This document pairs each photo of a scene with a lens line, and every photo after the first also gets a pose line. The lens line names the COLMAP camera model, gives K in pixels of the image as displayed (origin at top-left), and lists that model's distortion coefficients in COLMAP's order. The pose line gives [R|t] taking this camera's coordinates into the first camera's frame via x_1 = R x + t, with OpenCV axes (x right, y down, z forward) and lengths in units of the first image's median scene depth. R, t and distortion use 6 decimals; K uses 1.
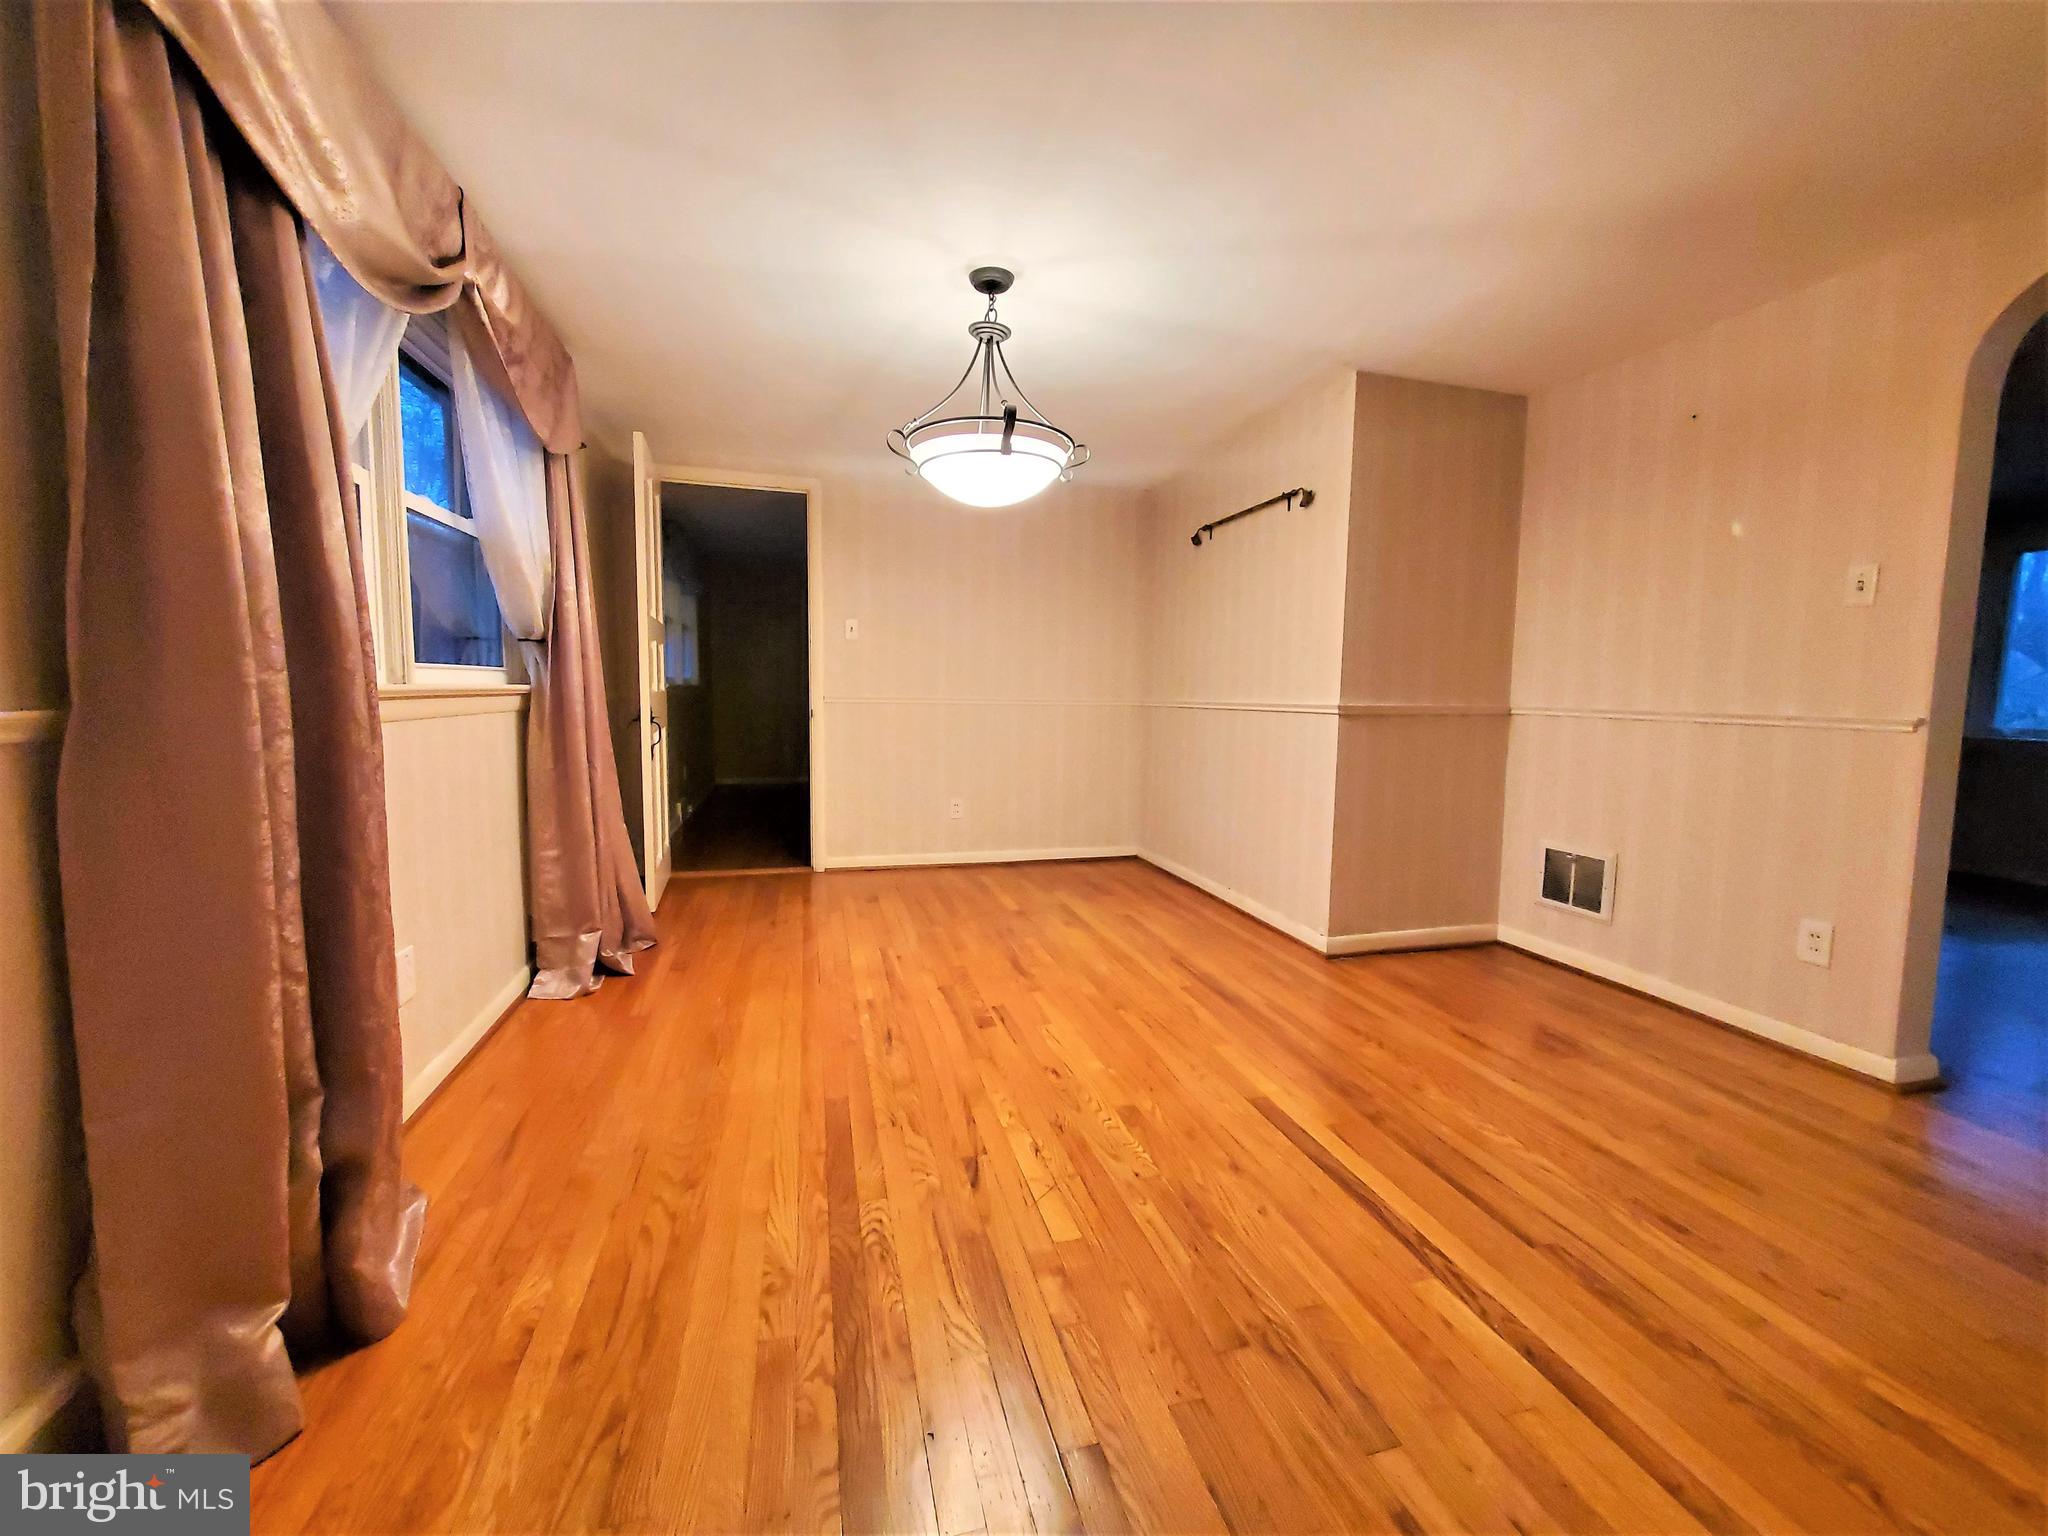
lens RADIAL K [[808.0, 0, 1023.4], [0, 808.0, 765.8], [0, 0, 1]] dist [-0.000787, -0.000300]
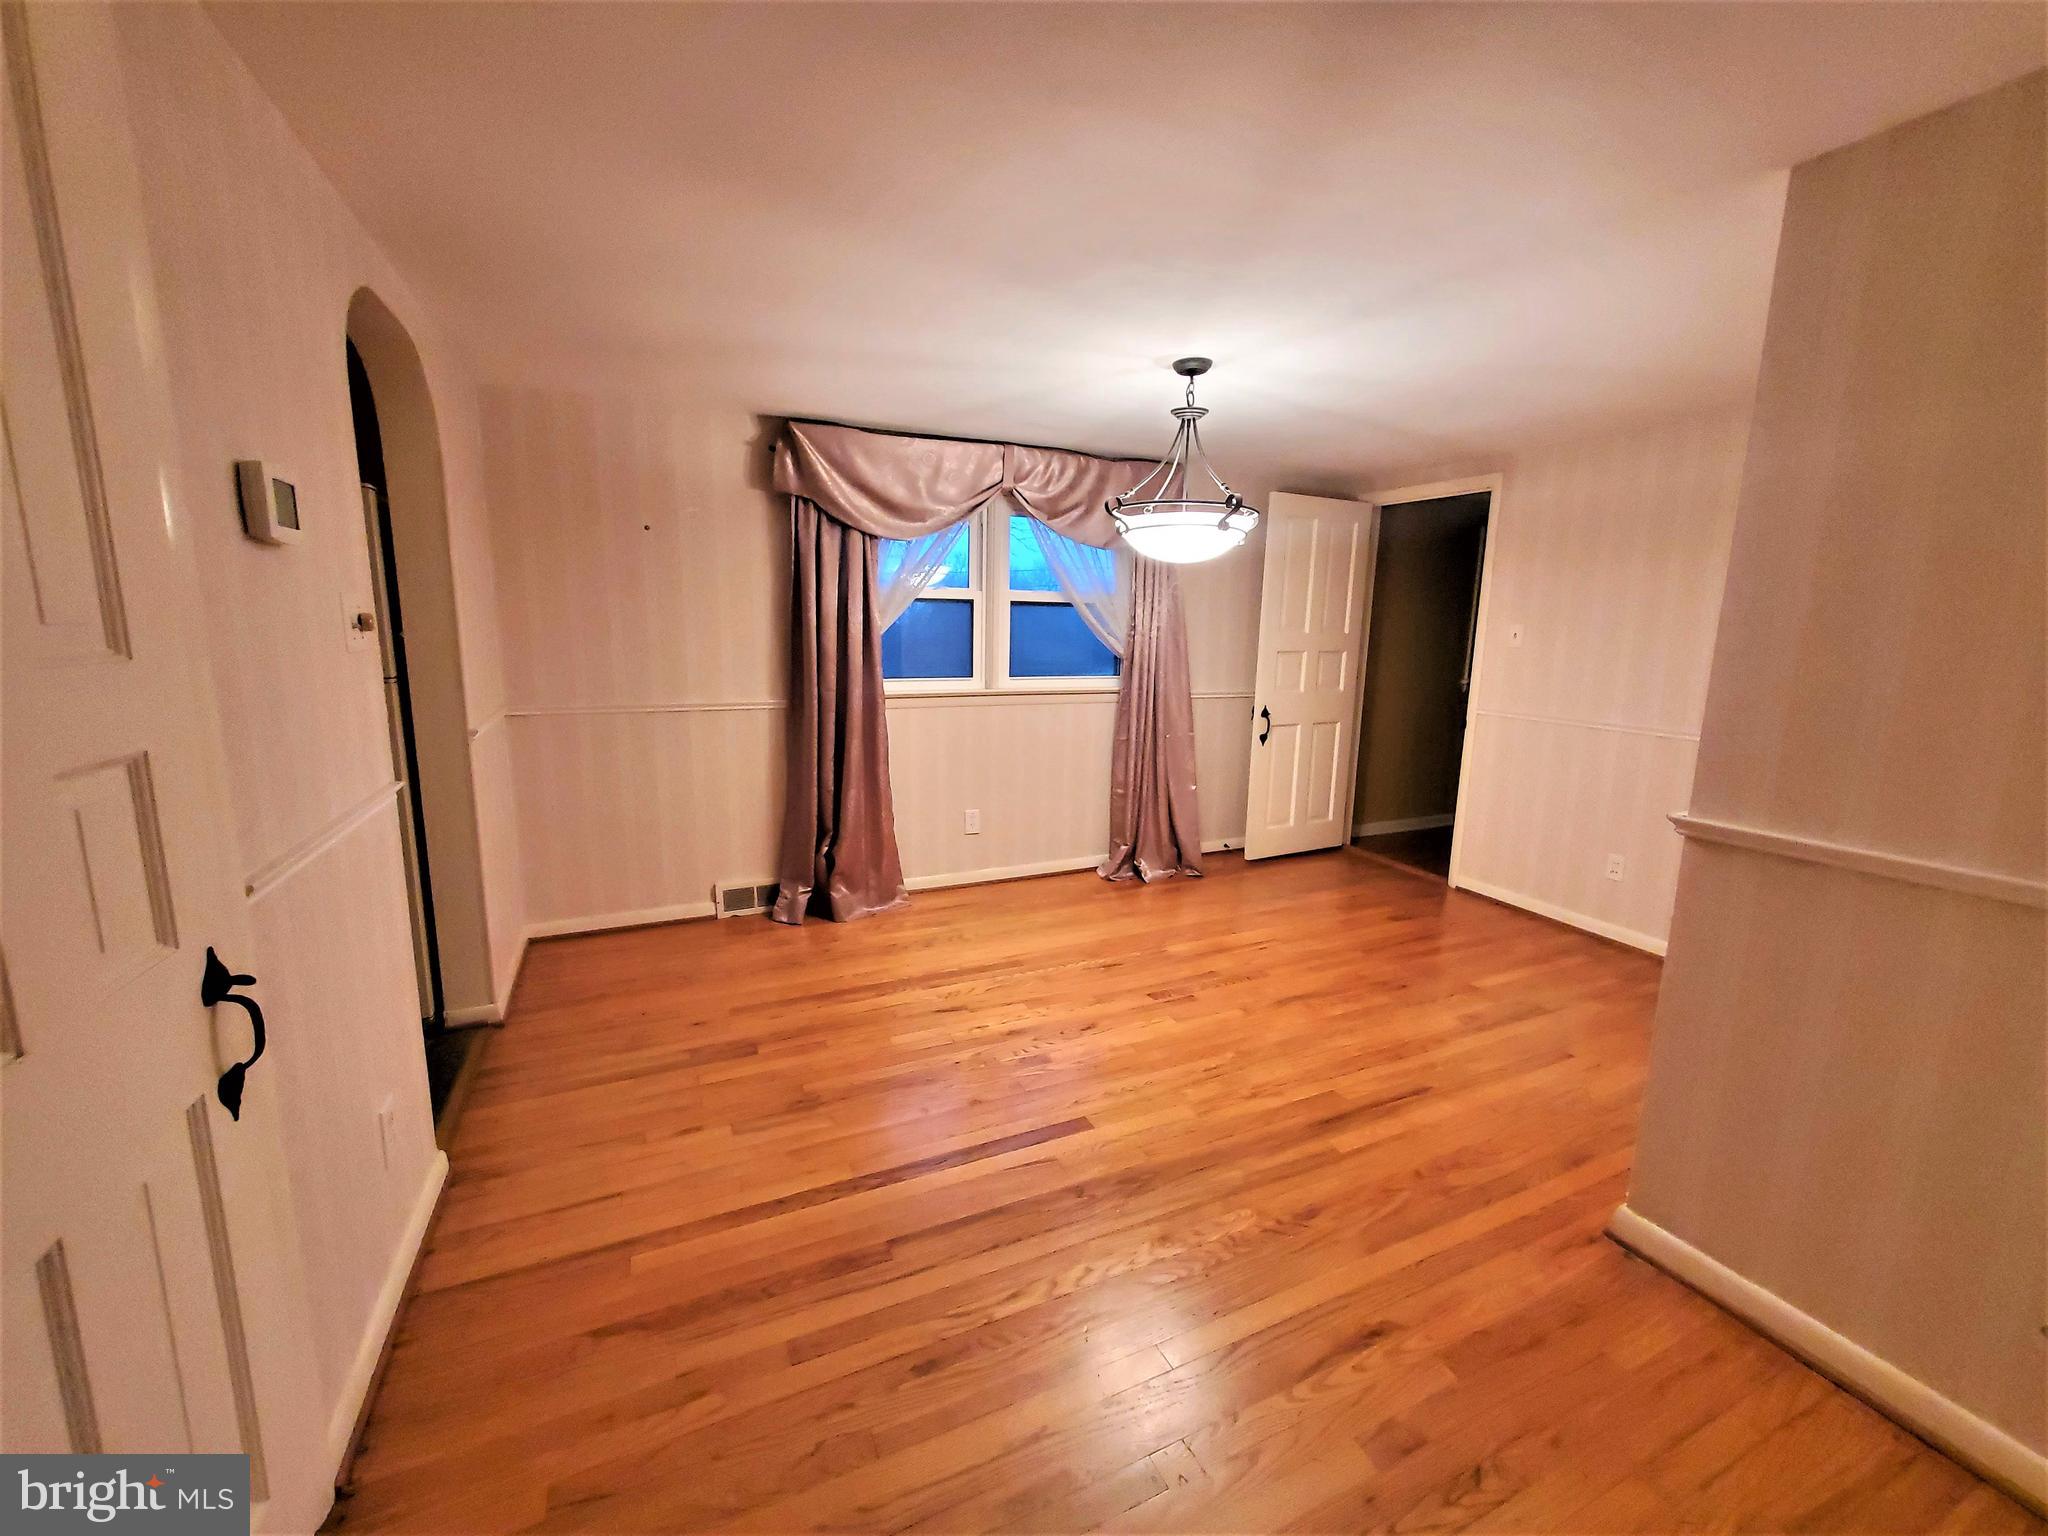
lens RADIAL K [[808.0, 0, 1028.2], [0, 808.0, 768.0], [0, 0, 1]] dist [-0.000787, -0.000300]
pose [[0.158745, 0.165785, -0.973301, 0.936629], [-0.108877, 0.982729, 0.149633, -0.157712], [0.981298, 0.082217, 0.174054, 0.513771]]
